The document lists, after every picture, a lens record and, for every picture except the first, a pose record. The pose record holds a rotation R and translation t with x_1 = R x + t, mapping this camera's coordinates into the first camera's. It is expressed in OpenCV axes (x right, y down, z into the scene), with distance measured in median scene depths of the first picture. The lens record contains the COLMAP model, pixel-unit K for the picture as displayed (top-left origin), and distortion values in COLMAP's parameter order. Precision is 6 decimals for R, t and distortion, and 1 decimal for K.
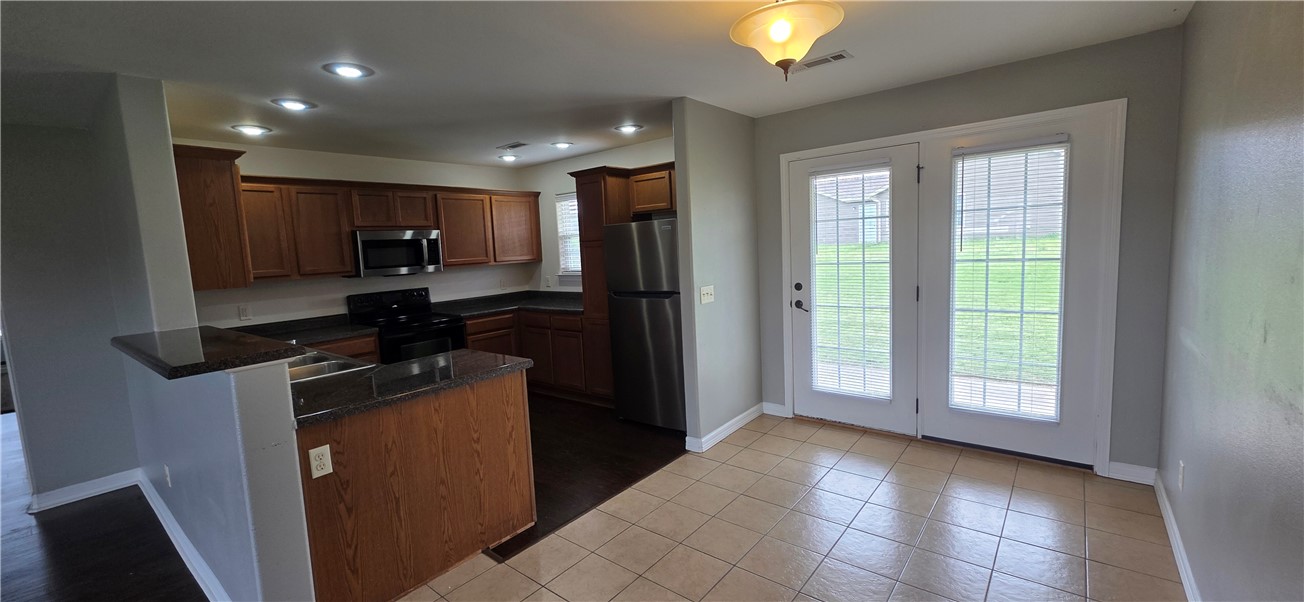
lens RADIAL K [[517.8, 0, 651.5], [0, 517.8, 300.6], [0, 0, 1]] dist [0.001197, -0.000058]
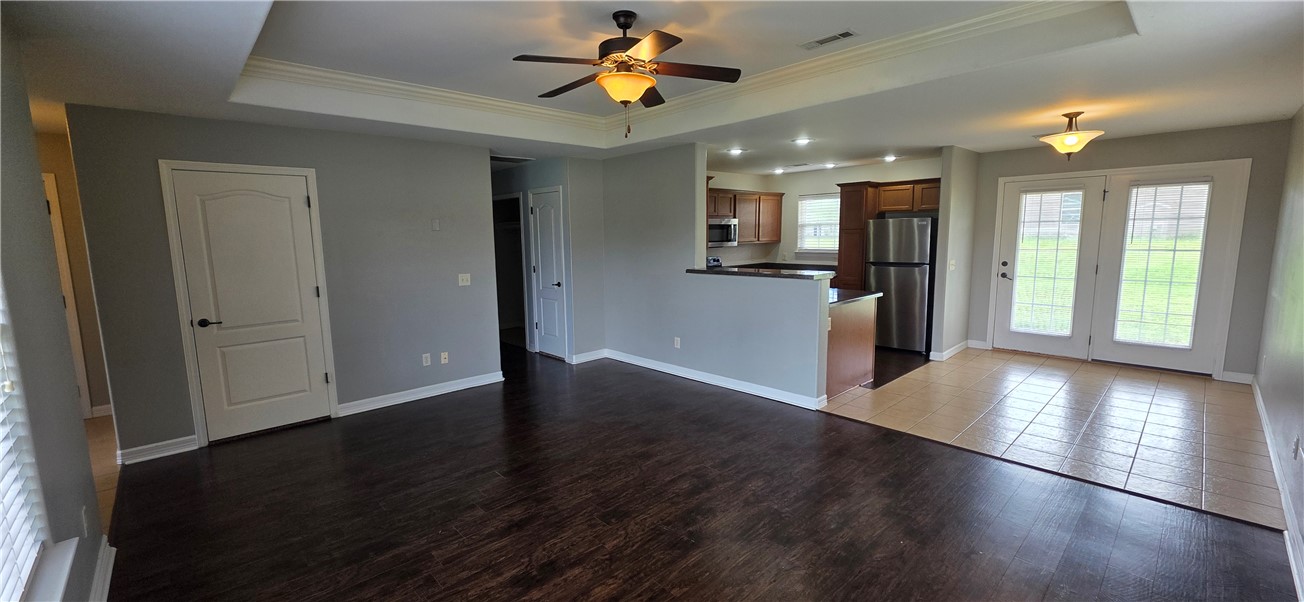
lens RADIAL K [[517.8, 0, 648.4], [0, 517.8, 302.2], [0, 0, 1]] dist [0.001197, -0.000058]
pose [[0.988961, 0.053974, -0.137994, -0.569378], [-0.049942, 0.998222, 0.032524, 0.093894], [0.139504, -0.025273, 0.989899, -0.706488]]
